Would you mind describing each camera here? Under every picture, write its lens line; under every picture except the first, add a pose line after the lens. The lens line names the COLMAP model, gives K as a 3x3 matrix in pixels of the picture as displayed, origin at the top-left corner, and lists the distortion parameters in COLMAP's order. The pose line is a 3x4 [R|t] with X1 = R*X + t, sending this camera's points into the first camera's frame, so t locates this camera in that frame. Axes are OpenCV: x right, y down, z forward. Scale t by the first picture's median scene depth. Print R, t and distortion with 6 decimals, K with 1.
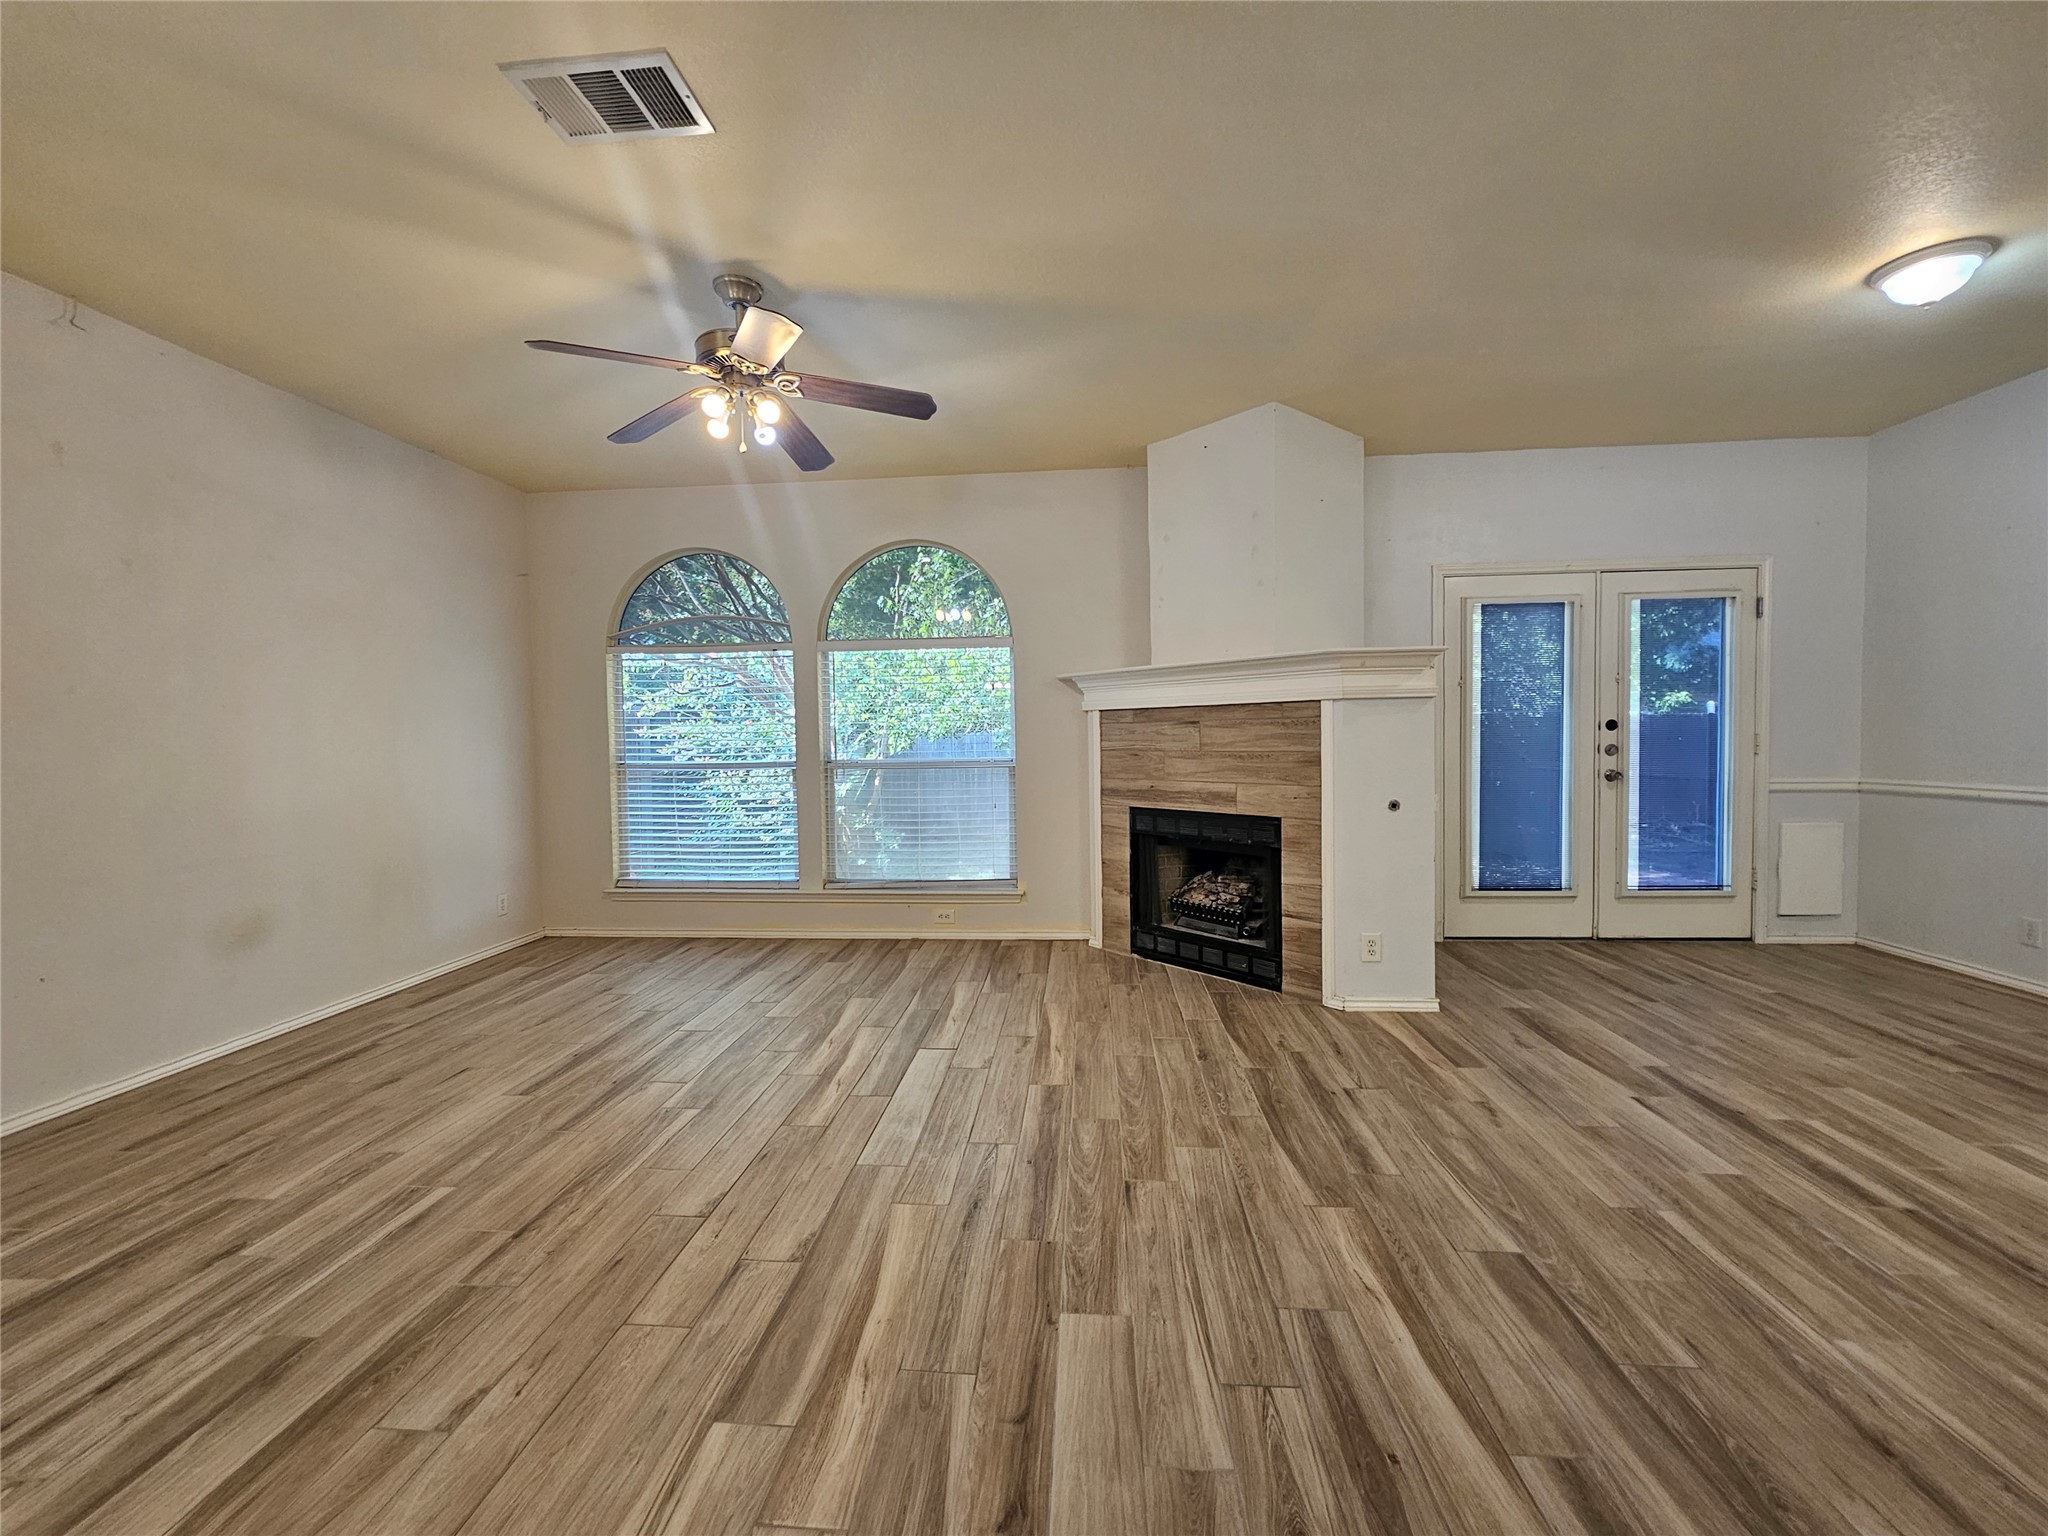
lens RADIAL K [[843.6, 0, 1017.3], [0, 843.6, 764.6], [0, 0, 1]] dist [-0.009657, 0.005233]
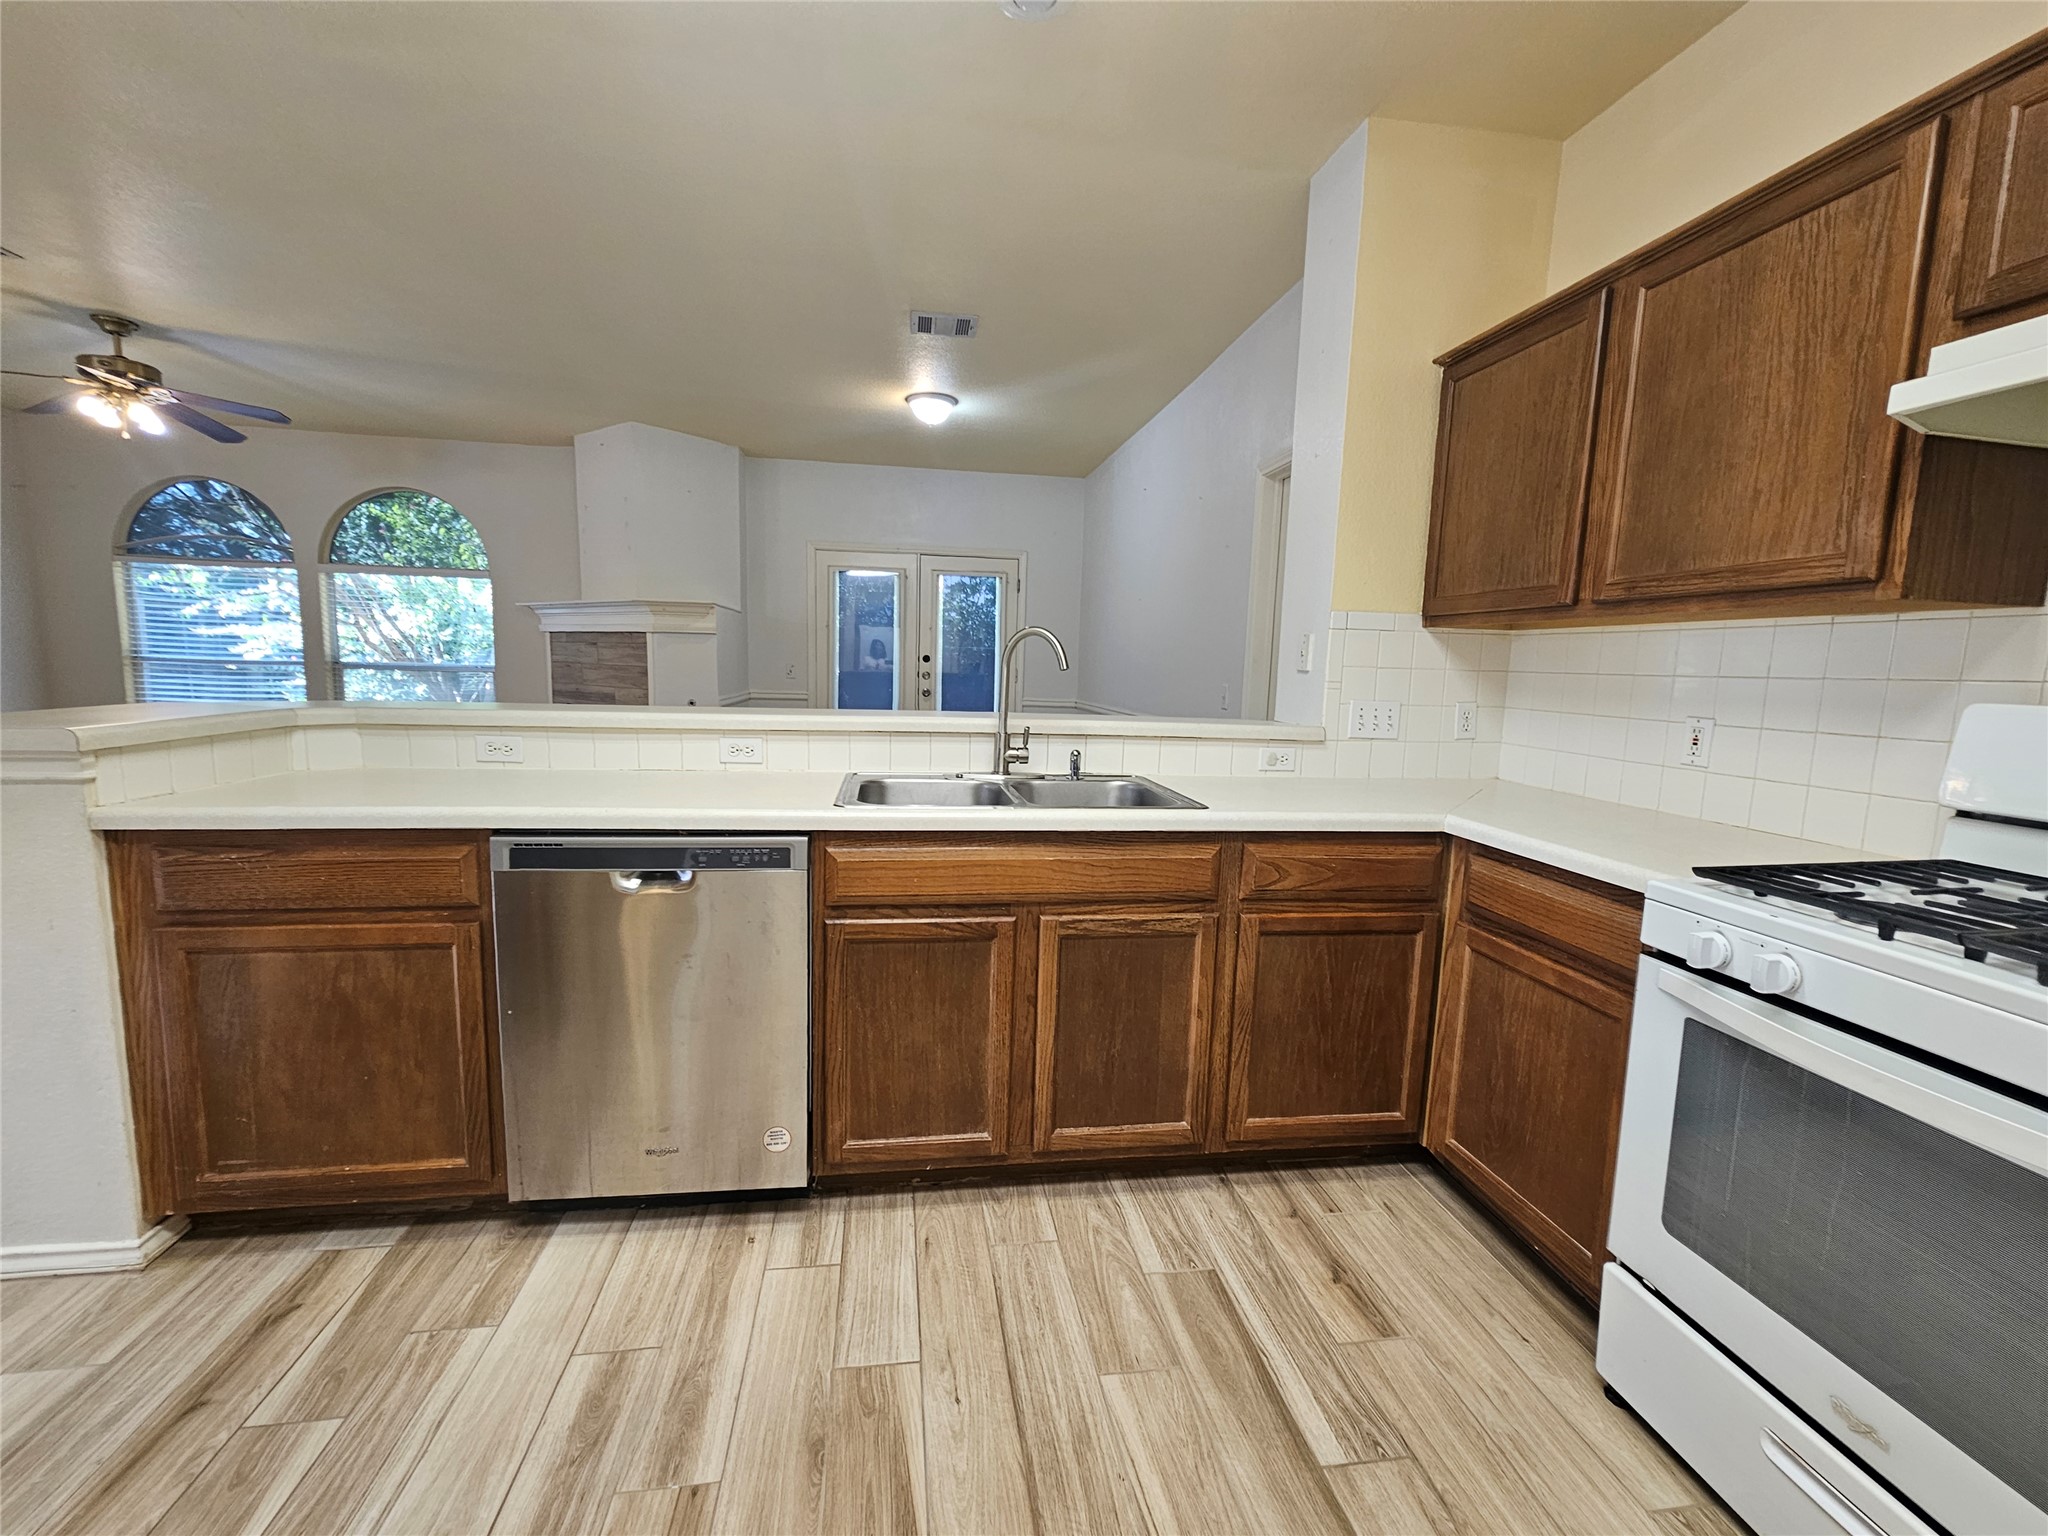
lens RADIAL K [[838.4, 0, 1015.0], [0, 838.4, 771.4], [0, 0, 1]] dist [-0.001330, -0.003169]
pose [[0.972457, 0.014859, 0.232608, 0.624872], [-0.037067, 0.995125, 0.091395, 0.009119], [-0.230116, -0.097499, 0.968267, -0.593445]]
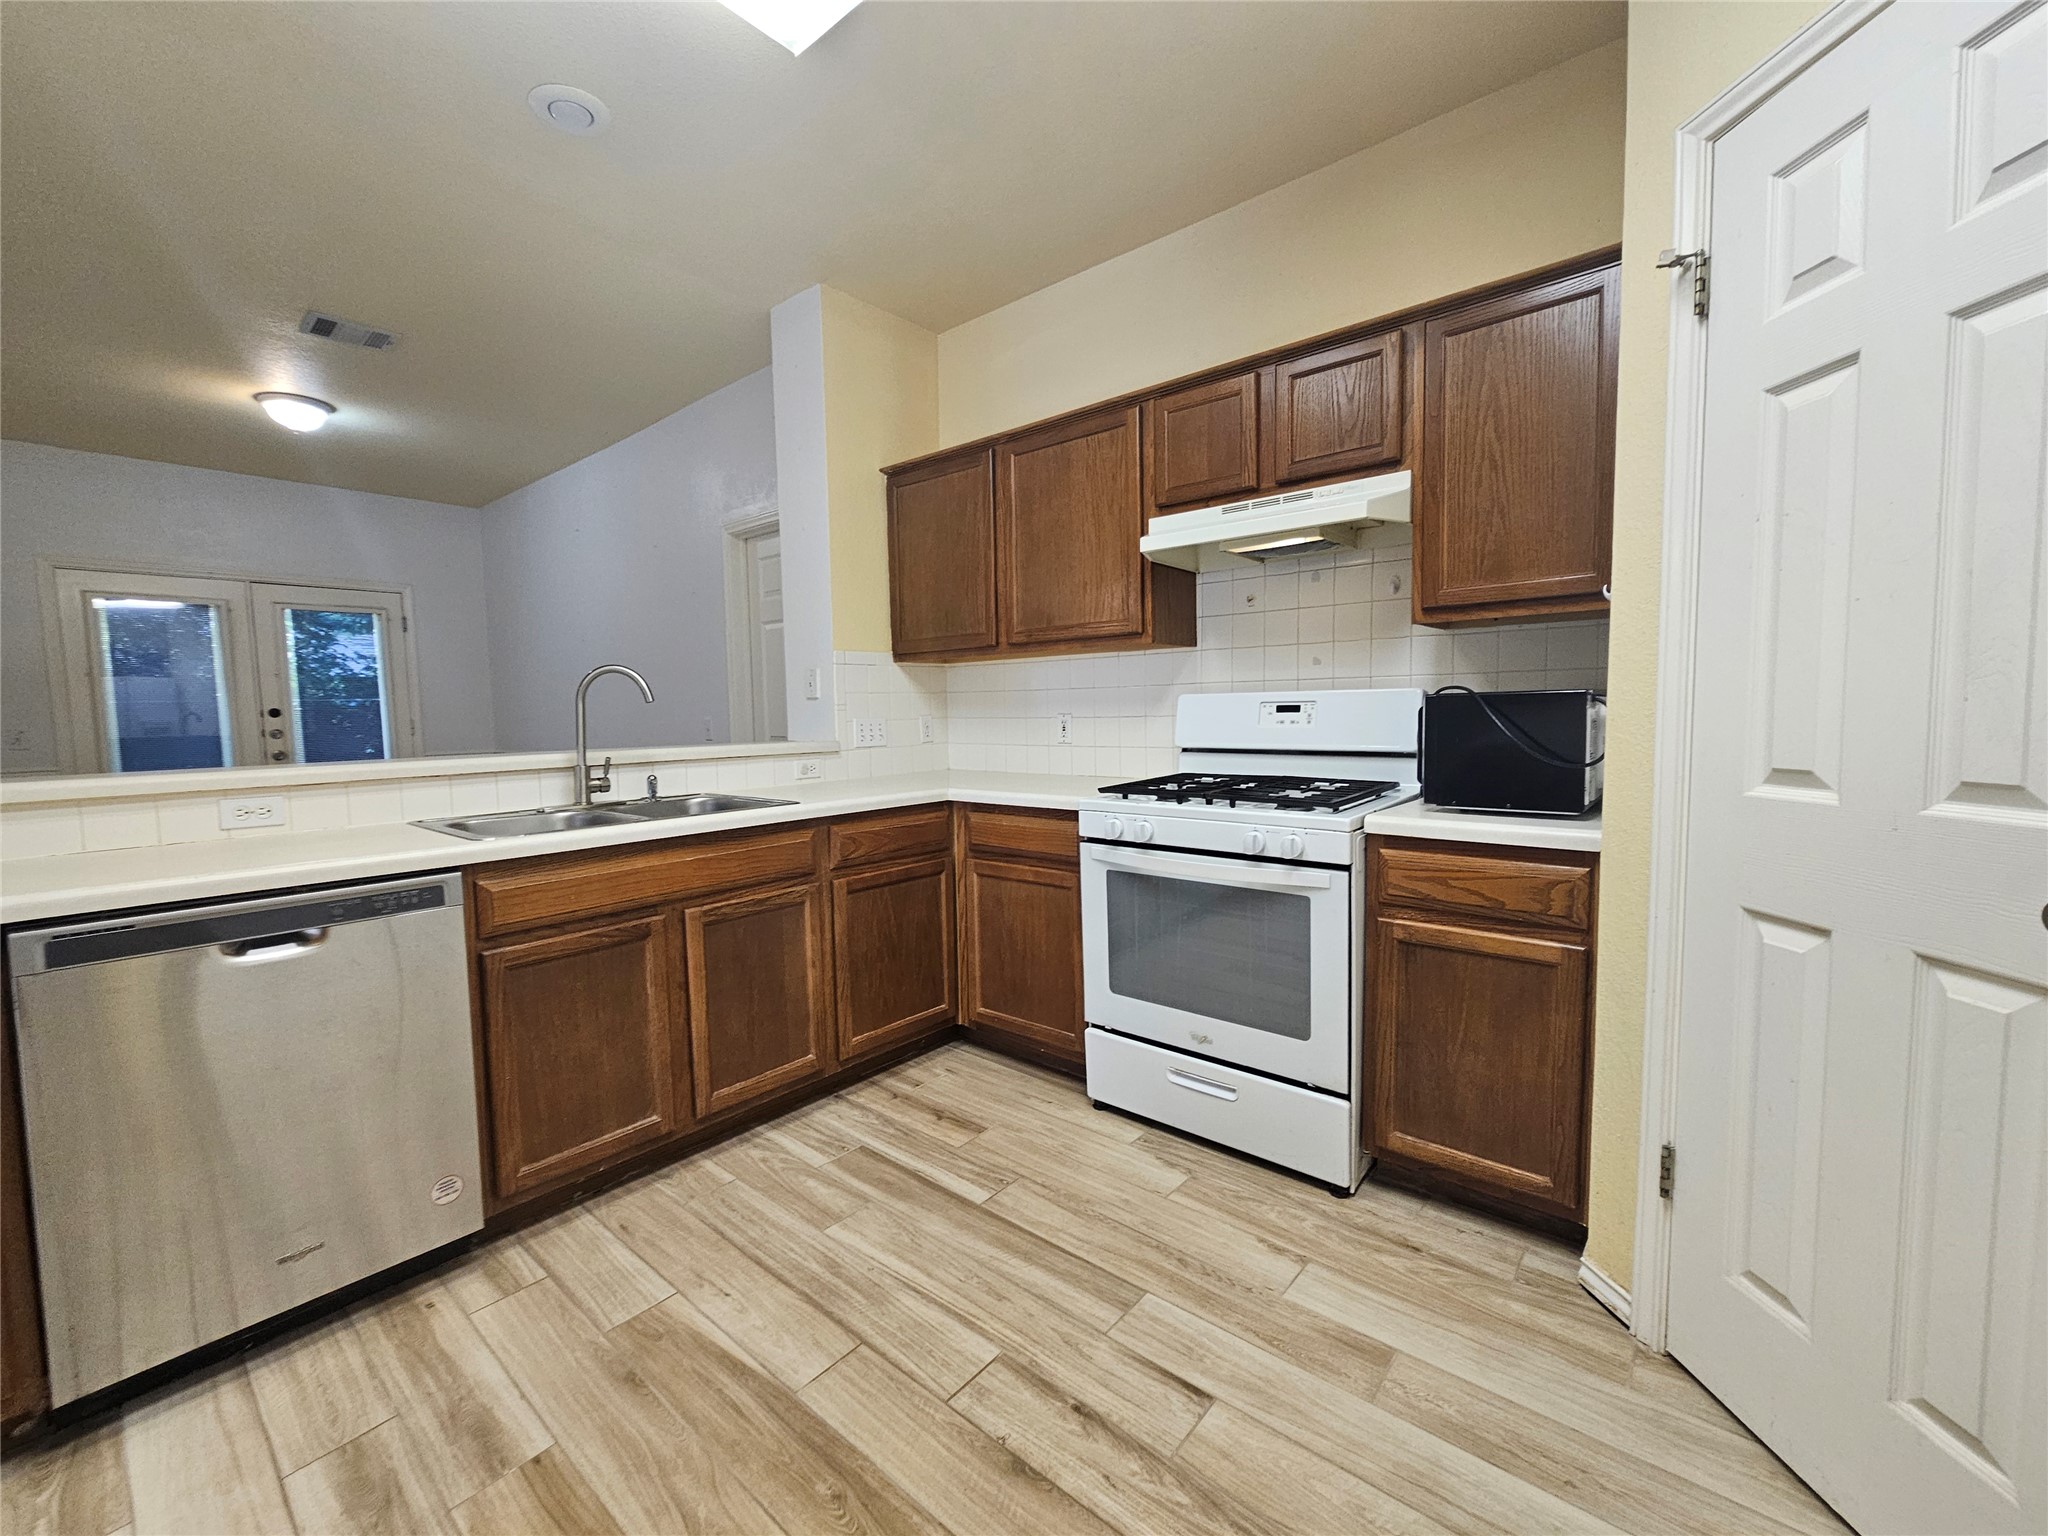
lens RADIAL K [[843.6, 0, 1017.3], [0, 843.6, 764.6], [0, 0, 1]] dist [-0.009657, 0.005233]
pose [[0.583204, -0.051783, 0.810673, 0.424040], [0.038024, 0.998612, 0.036434, 0.026714], [-0.811435, 0.009577, 0.584364, -0.650737]]
